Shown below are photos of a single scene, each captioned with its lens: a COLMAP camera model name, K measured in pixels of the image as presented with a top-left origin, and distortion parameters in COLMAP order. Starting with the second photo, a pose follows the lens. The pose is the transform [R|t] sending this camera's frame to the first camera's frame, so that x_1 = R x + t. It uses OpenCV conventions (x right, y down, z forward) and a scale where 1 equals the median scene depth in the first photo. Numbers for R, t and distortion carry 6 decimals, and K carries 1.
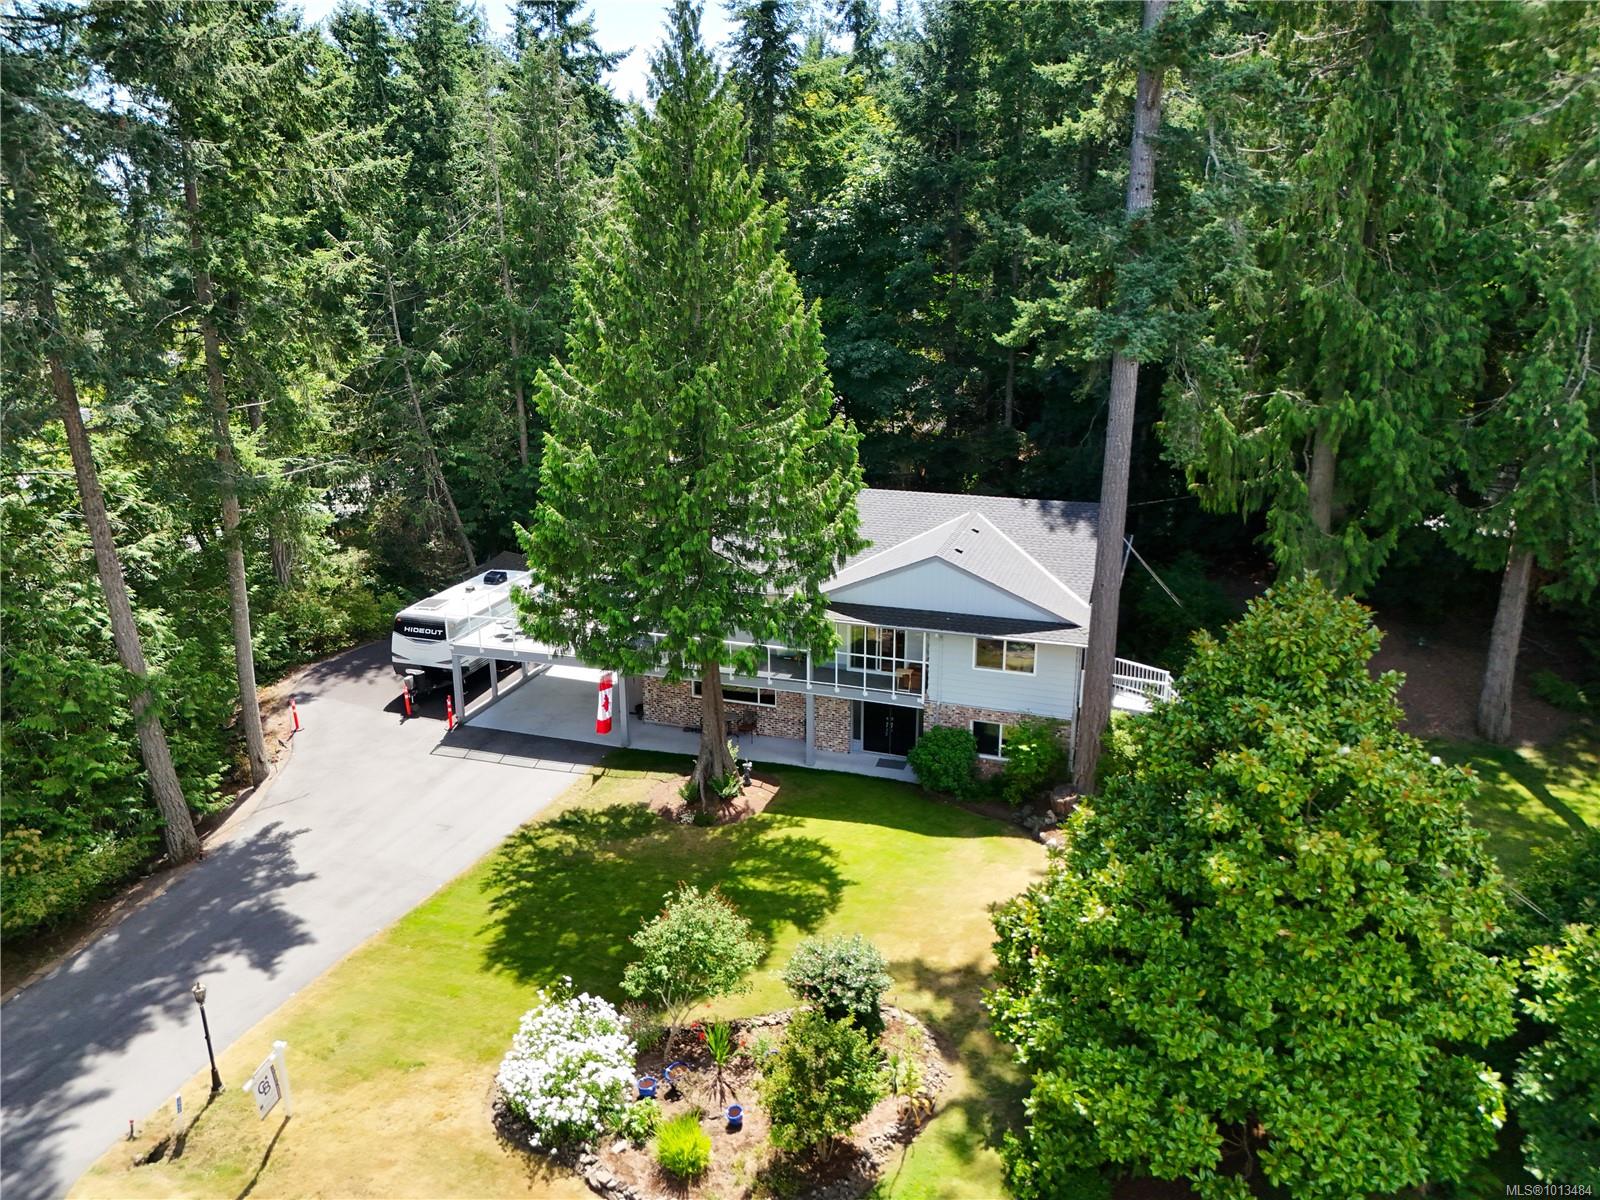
lens RADIAL K [[1166.0, 0, 804.5], [0, 1166.0, 599.5], [0, 0, 1]] dist [0.063914, -0.088625]
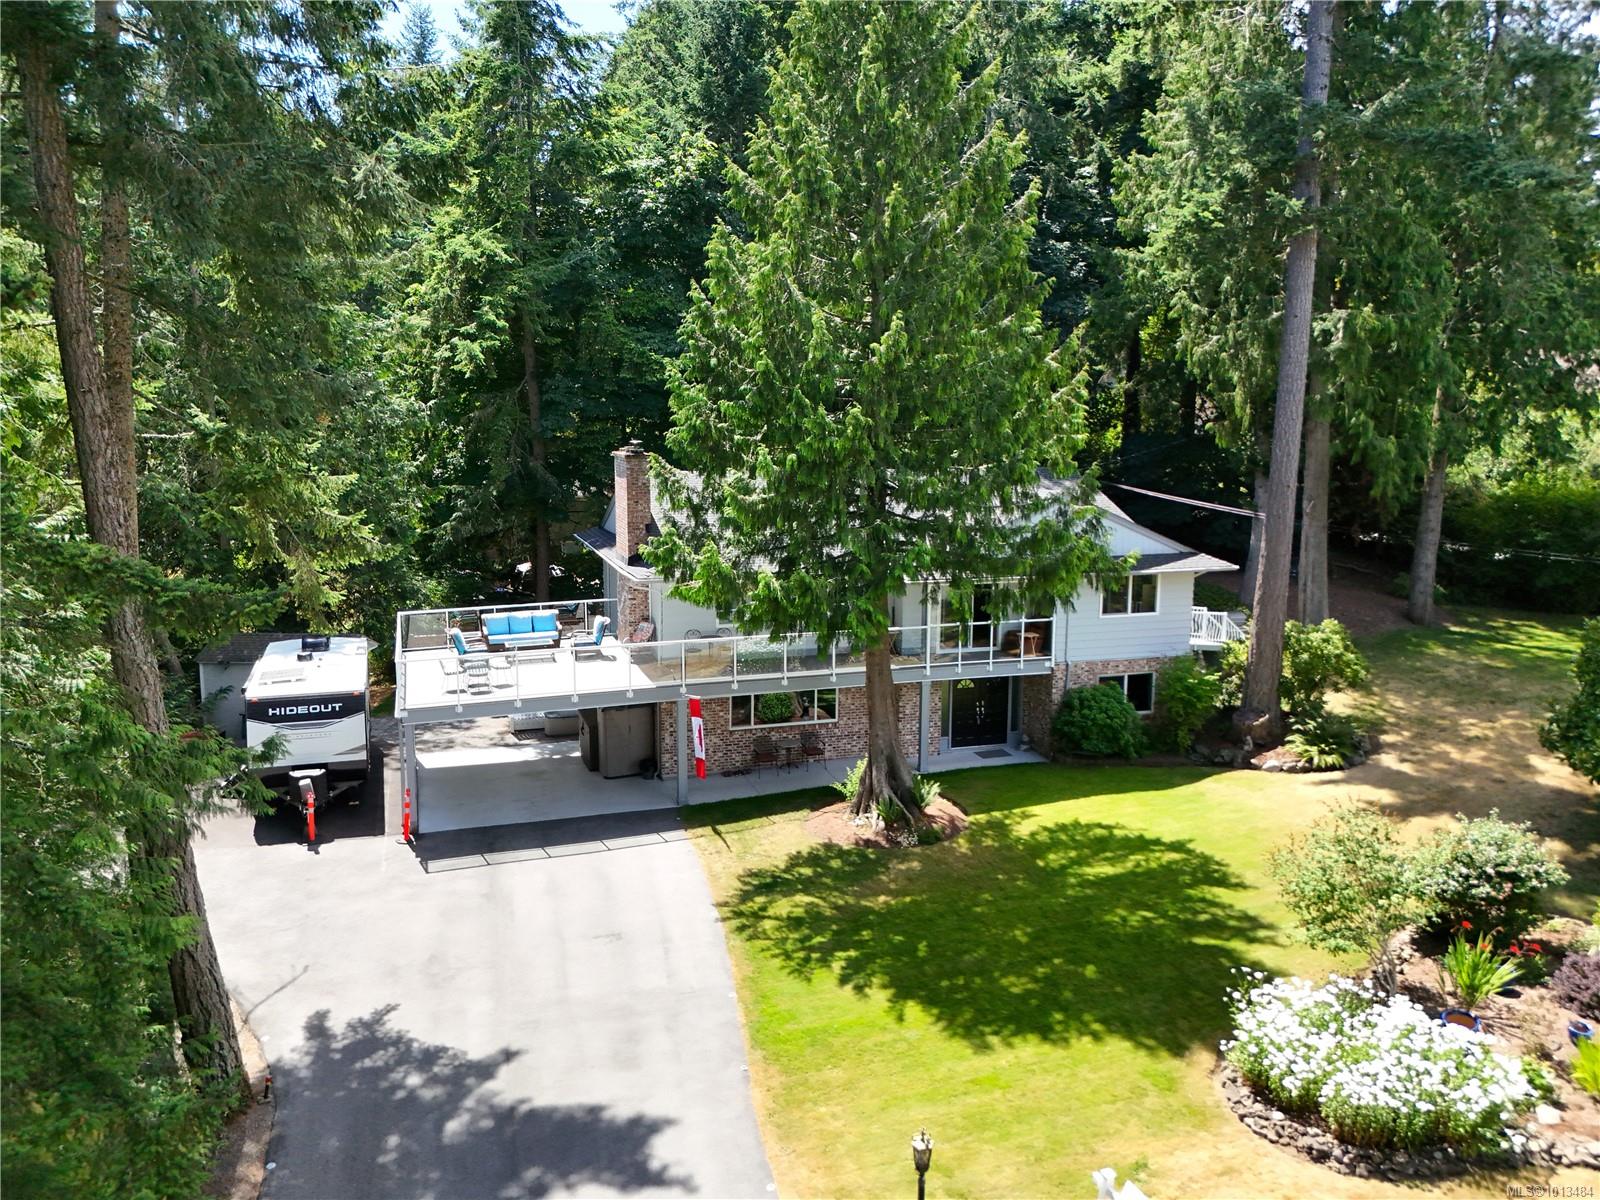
lens RADIAL K [[1166.0, 0, 804.5], [0, 1166.0, 599.5], [0, 0, 1]] dist [0.063914, -0.088625]
pose [[0.805239, -0.087880, 0.586401, -0.590602], [0.171073, 0.981334, -0.087850, 0.087925], [-0.567735, 0.171057, 0.805243, 0.395002]]
